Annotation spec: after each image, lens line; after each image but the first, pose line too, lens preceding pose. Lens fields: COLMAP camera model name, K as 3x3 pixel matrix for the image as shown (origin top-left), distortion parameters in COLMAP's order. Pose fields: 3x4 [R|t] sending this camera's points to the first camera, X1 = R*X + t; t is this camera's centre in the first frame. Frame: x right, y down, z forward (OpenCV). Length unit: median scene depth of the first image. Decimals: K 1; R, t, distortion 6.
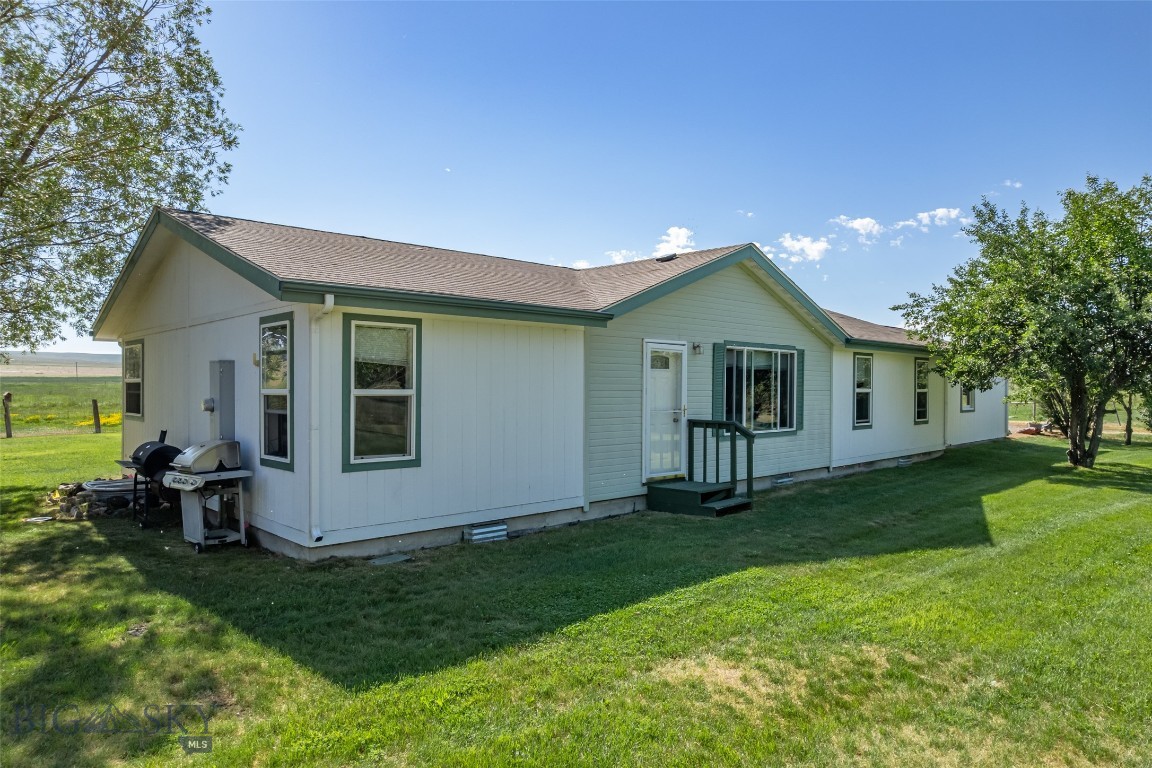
lens RADIAL K [[753.5, 0, 581.6], [0, 753.5, 390.8], [0, 0, 1]] dist [-0.083298, 0.075692]
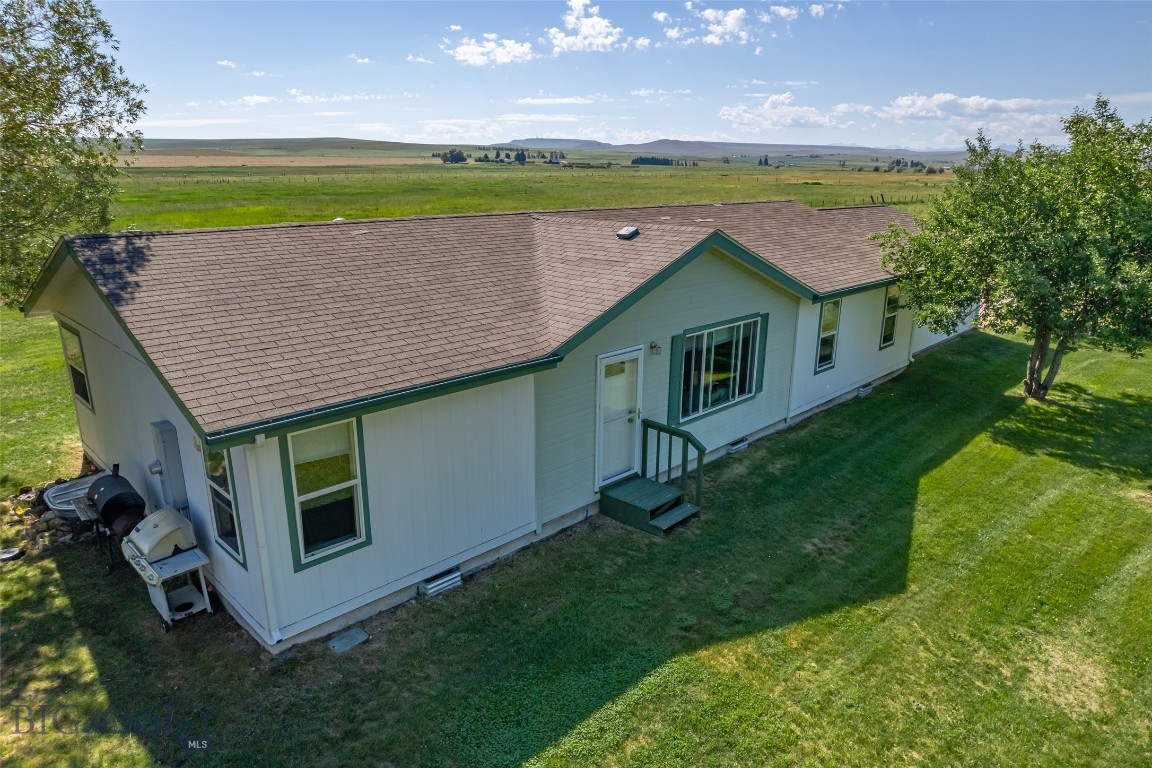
lens RADIAL K [[753.5, 0, 580.1], [0, 753.5, 387.6], [0, 0, 1]] dist [-0.083298, 0.075692]
pose [[0.999763, -0.003830, 0.021439, 0.036905], [-0.002549, 0.957062, 0.289873, -0.294691], [-0.021628, -0.289859, 0.956825, 0.053082]]
